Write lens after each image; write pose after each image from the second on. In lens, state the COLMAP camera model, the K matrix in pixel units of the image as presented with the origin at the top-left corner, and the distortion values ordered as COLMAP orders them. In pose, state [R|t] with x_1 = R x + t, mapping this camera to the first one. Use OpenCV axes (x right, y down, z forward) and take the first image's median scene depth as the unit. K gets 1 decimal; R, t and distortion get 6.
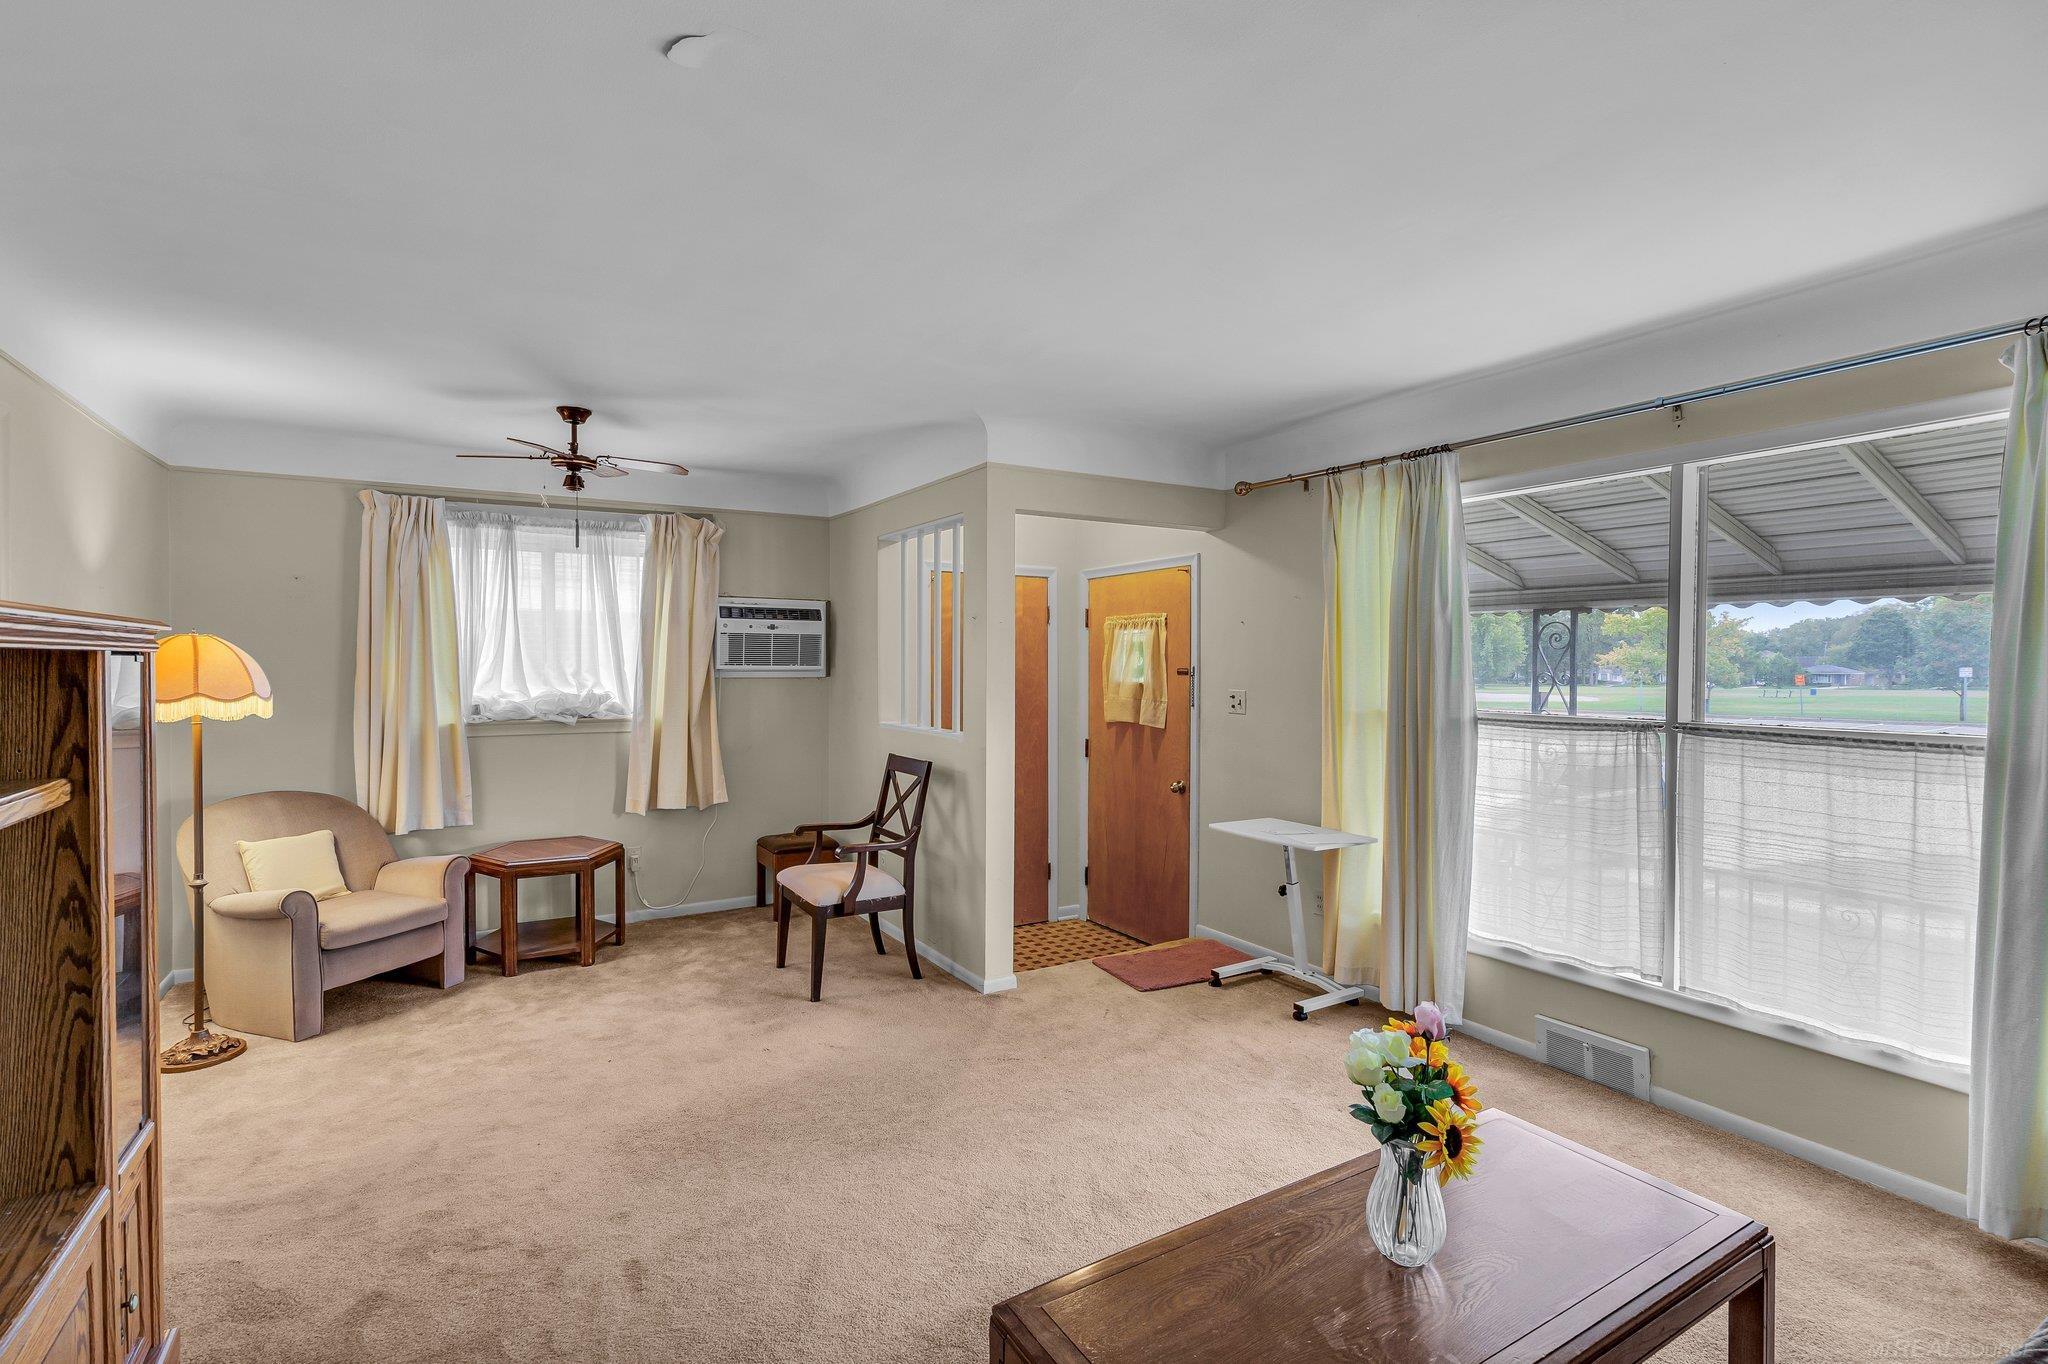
lens RADIAL K [[935.7, 0, 1024.4], [0, 935.7, 674.6], [0, 0, 1]] dist [-0.001299, 0.000401]
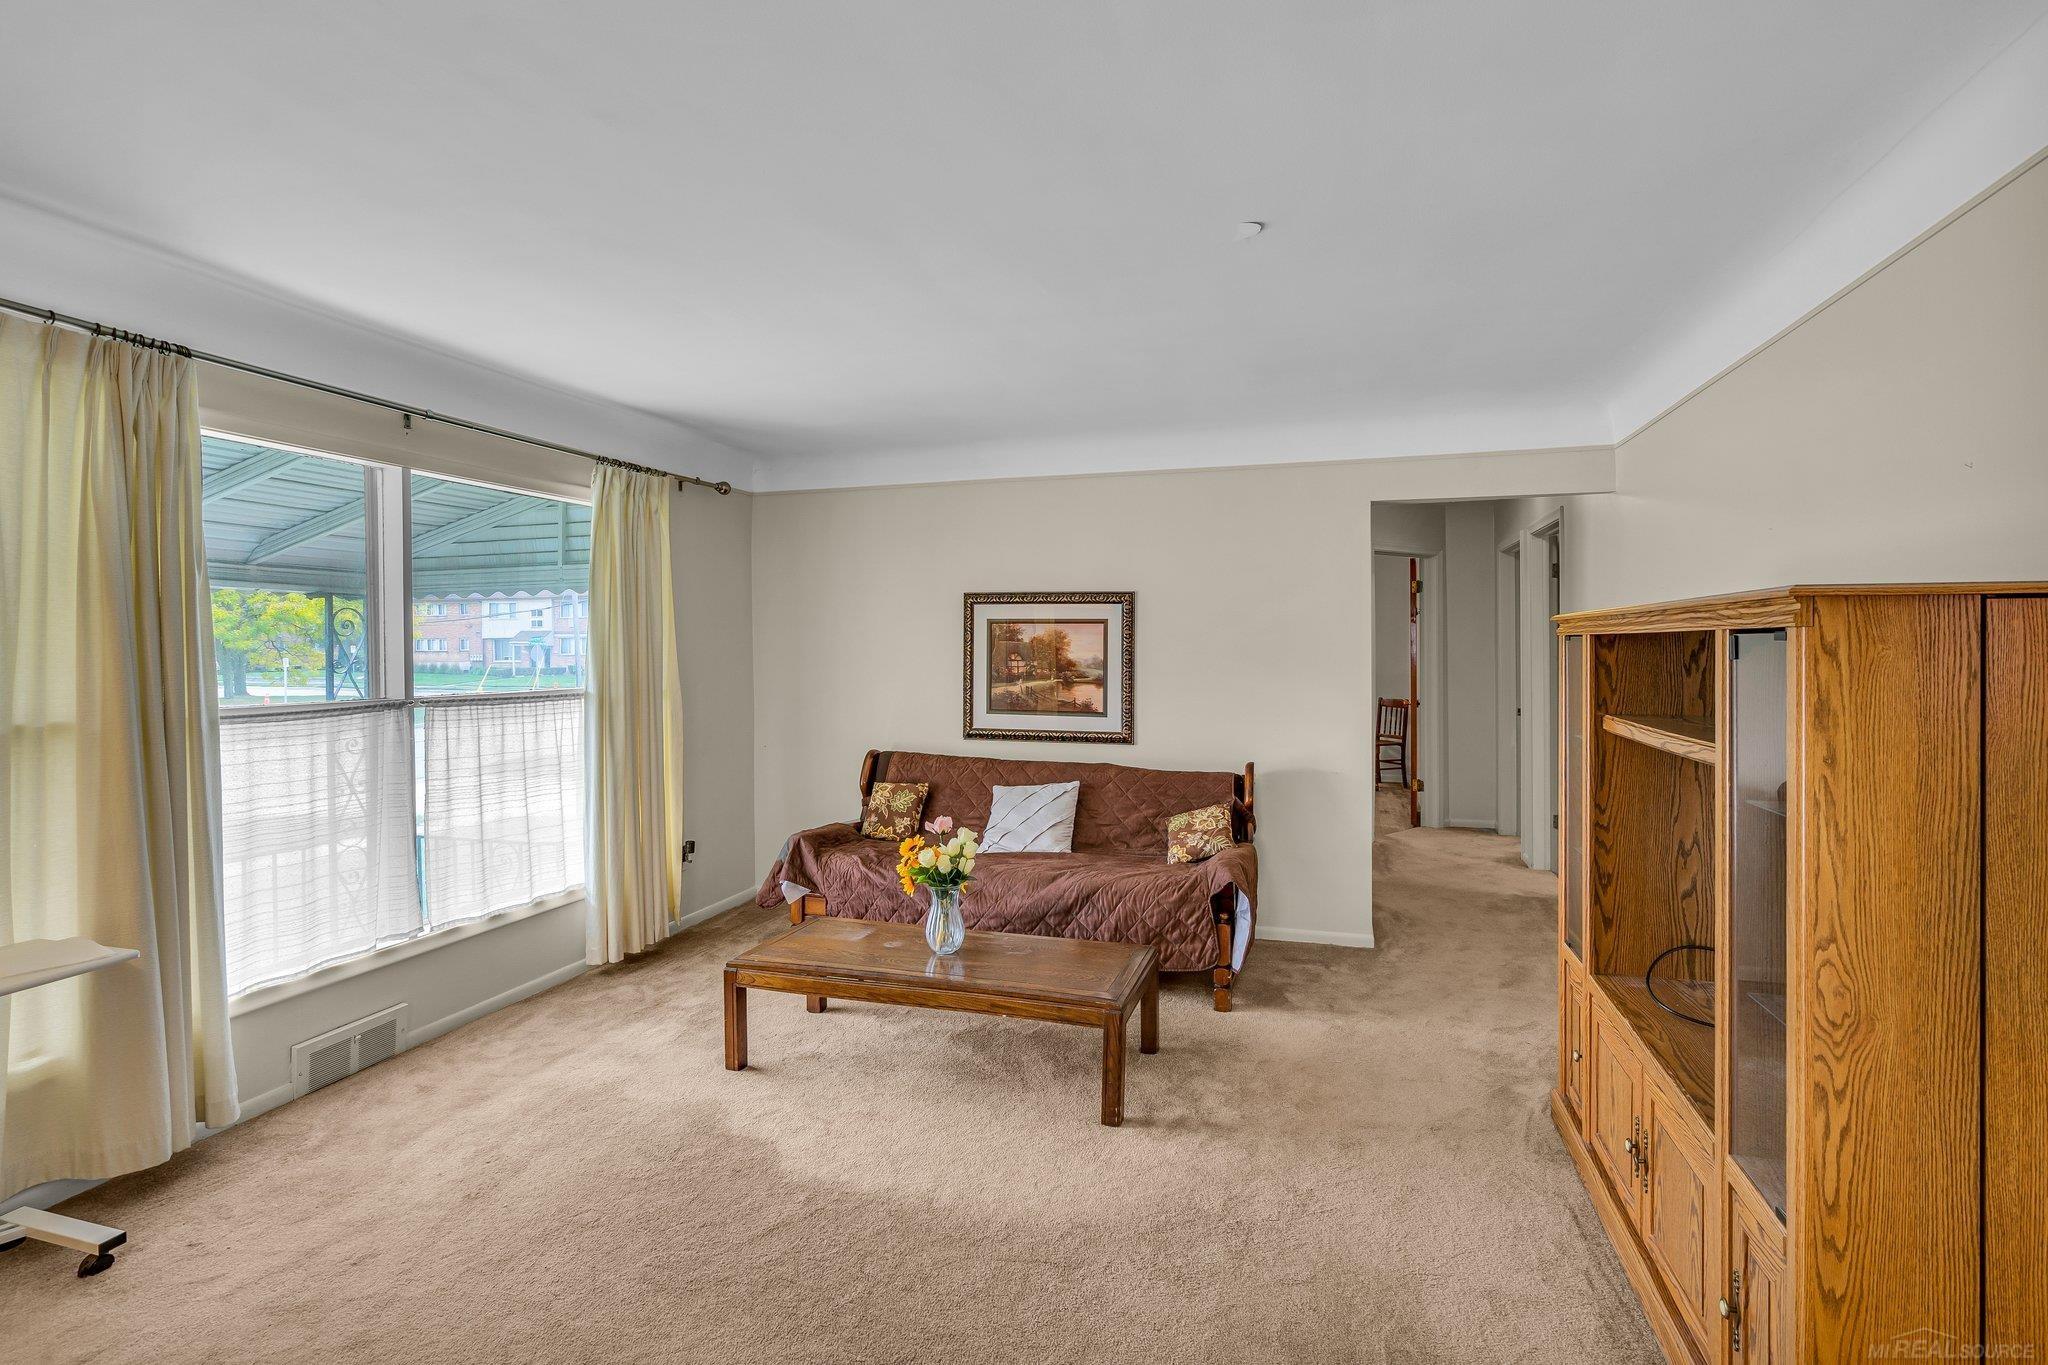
lens RADIAL K [[935.7, 0, 1067.3], [0, 935.7, 670.1], [0, 0, 1]] dist [-0.001299, 0.000401]
pose [[-0.681494, -0.018951, 0.731579, -0.613582], [0.013337, 0.999177, 0.038307, -0.015153], [-0.731702, 0.035863, -0.680680, 1.105757]]
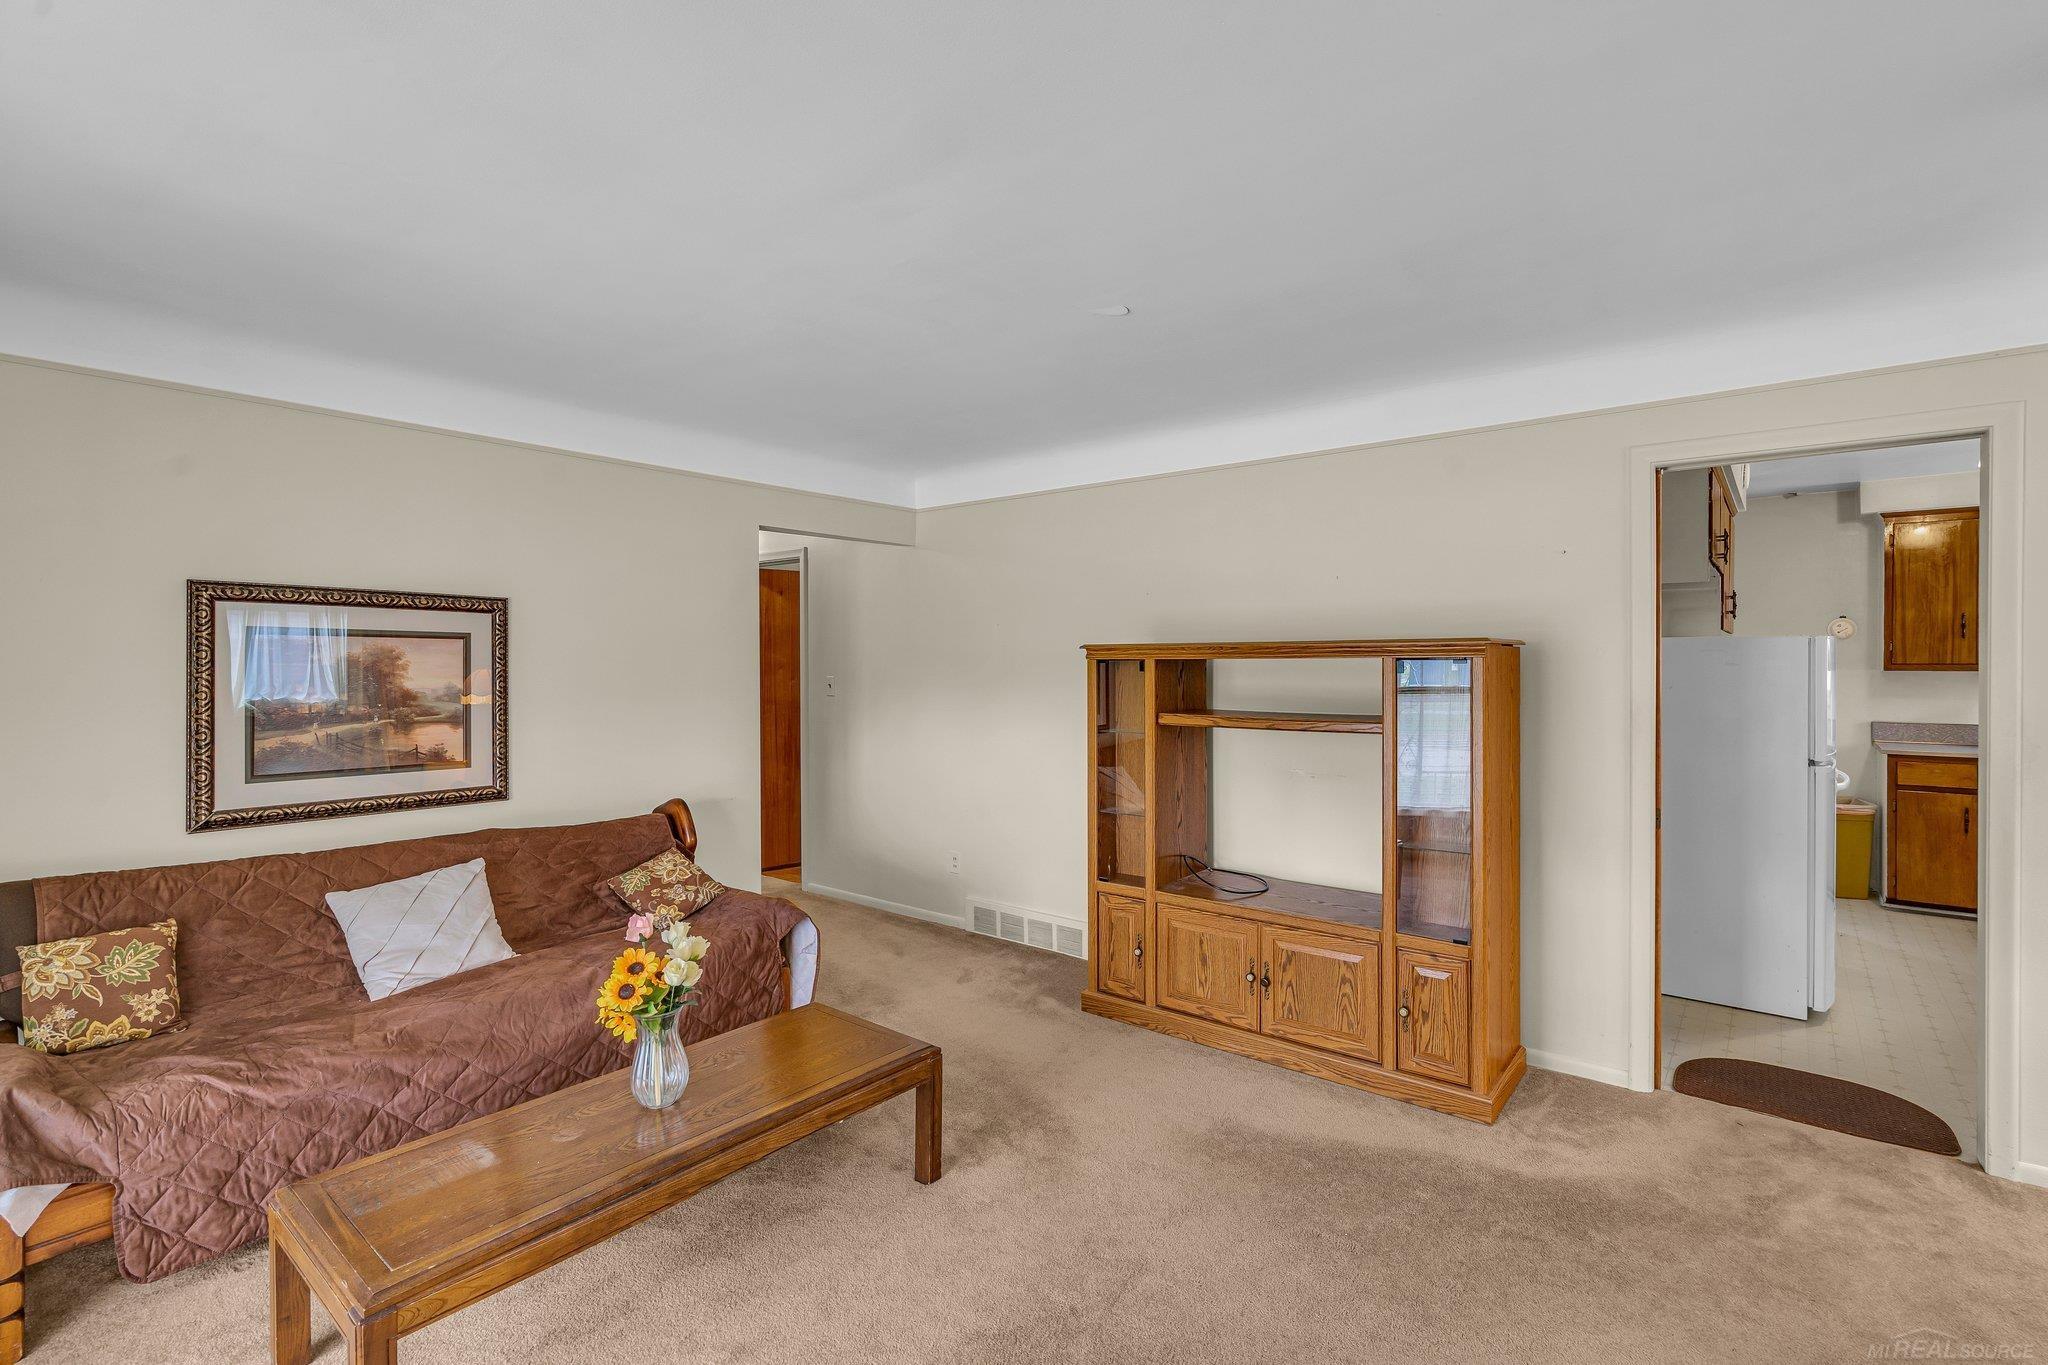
lens RADIAL K [[935.7, 0, 1022.8], [0, 935.7, 665.2], [0, 0, 1]] dist [-0.001299, 0.000401]
pose [[-0.941693, 0.003061, -0.336458, -0.239458], [-0.004134, 0.999778, 0.020667, -0.020297], [0.336447, 0.020853, -0.941472, 1.189886]]
